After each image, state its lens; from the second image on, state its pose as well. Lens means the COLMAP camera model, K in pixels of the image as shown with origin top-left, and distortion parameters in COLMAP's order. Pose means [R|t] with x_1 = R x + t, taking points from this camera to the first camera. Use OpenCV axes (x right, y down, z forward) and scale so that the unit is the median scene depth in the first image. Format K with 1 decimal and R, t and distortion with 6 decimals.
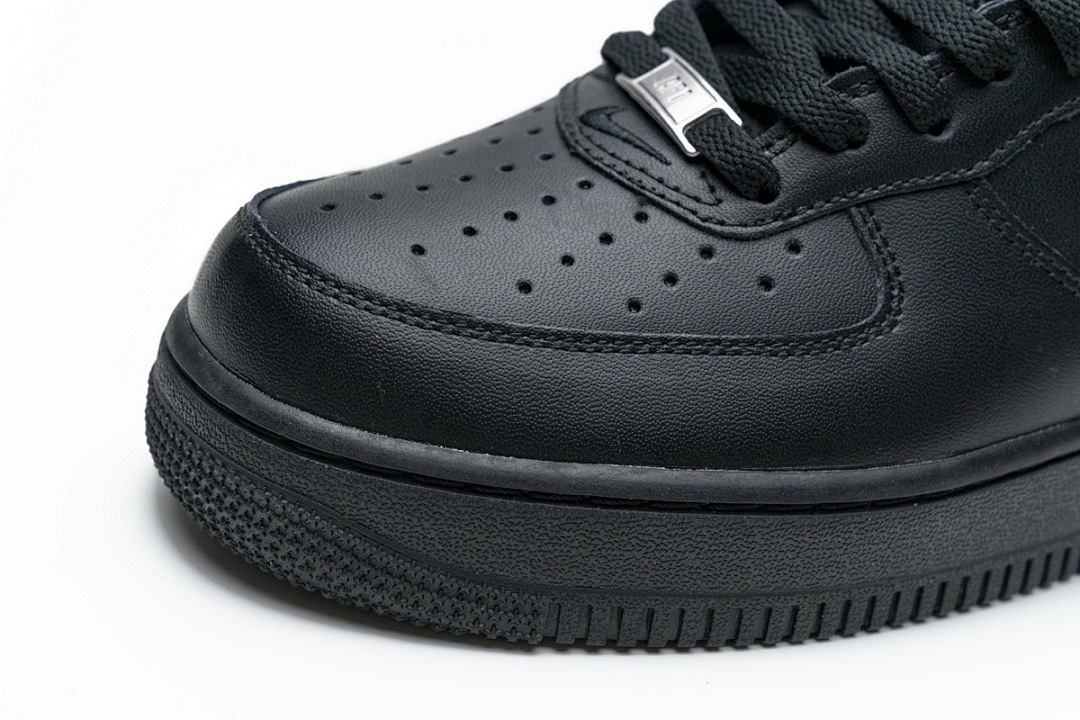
lens RADIAL K [[2198.8, 0, 540.0], [0, 2198.8, 360.0], [0, 0, 1]] dist [0.061406, 0.508809]
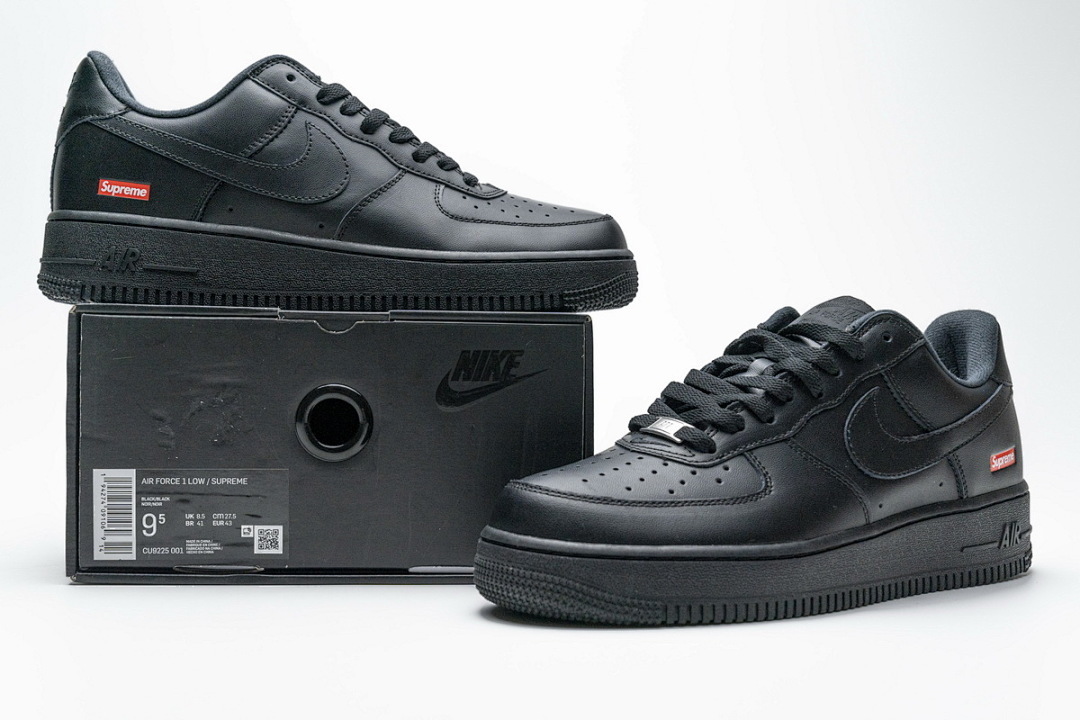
lens RADIAL K [[1433.0, 0, 540.0], [0, 1433.0, 360.0], [0, 0, 1]] dist [-0.001381, -0.003435]
pose [[0.986940, -0.122406, 0.104717, -0.254917], [0.153648, 0.910582, -0.383710, 0.437013], [-0.048385, 0.394788, 0.917497, -0.557906]]
